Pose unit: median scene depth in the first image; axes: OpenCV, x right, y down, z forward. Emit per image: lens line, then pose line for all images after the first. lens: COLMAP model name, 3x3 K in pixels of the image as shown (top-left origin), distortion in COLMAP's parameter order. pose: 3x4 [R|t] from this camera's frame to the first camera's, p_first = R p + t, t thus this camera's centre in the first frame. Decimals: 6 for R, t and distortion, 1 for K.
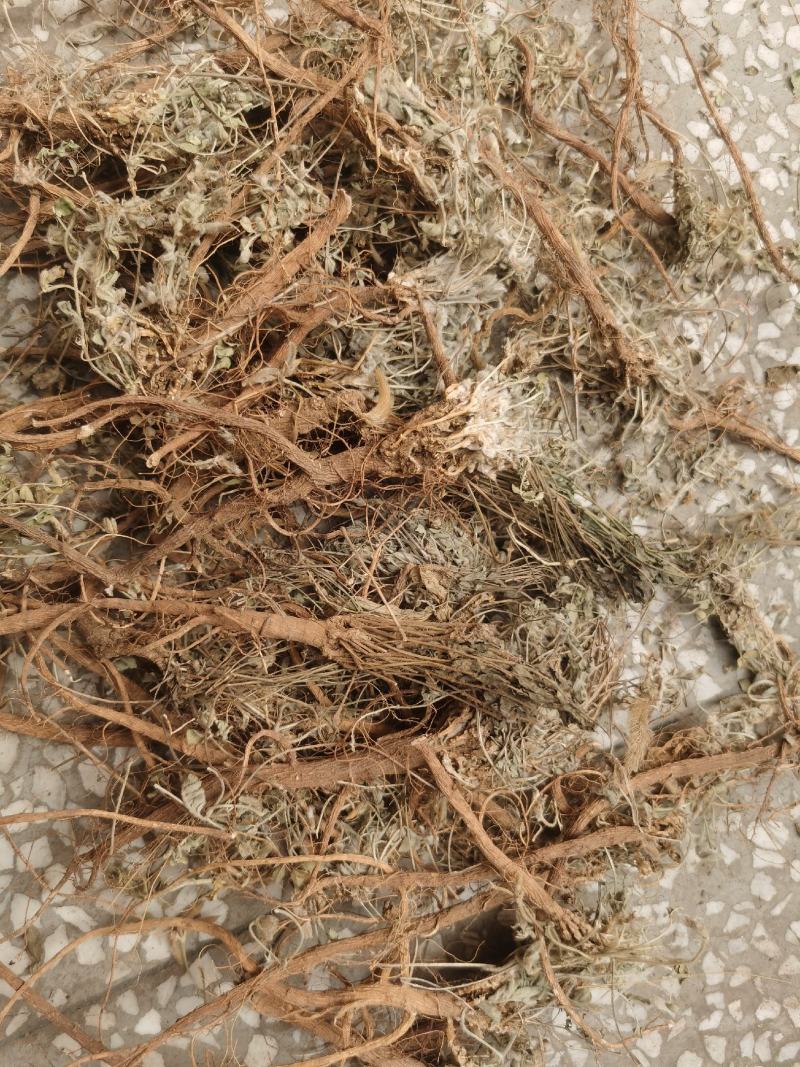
lens RADIAL K [[903.1, 0, 400.0], [0, 903.1, 533.5], [0, 0, 1]] dist [0.000947, 0.009407]
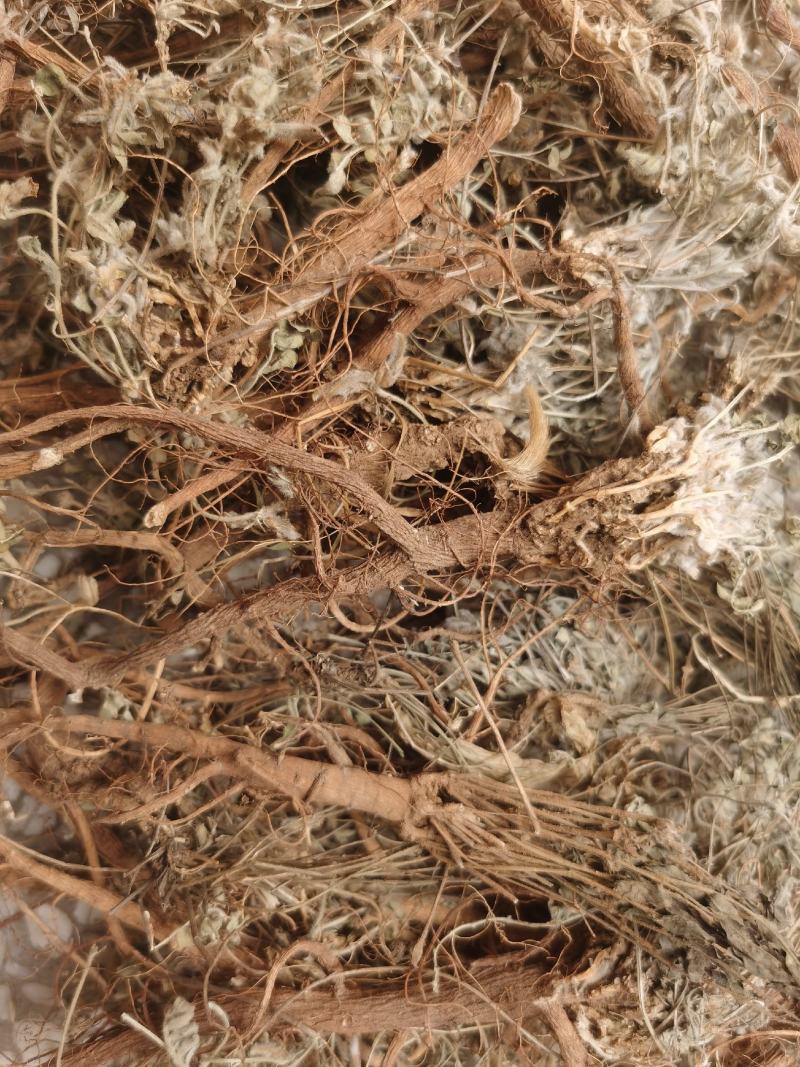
lens RADIAL K [[861.7, 0, 381.6], [0, 861.7, 514.5], [0, 0, 1]] dist [0.002283, -0.073466]
pose [[0.995071, 0.093418, -0.033279, -0.100352], [-0.091744, 0.994590, 0.048725, -0.116663], [0.037651, -0.045432, 0.998258, 0.414452]]
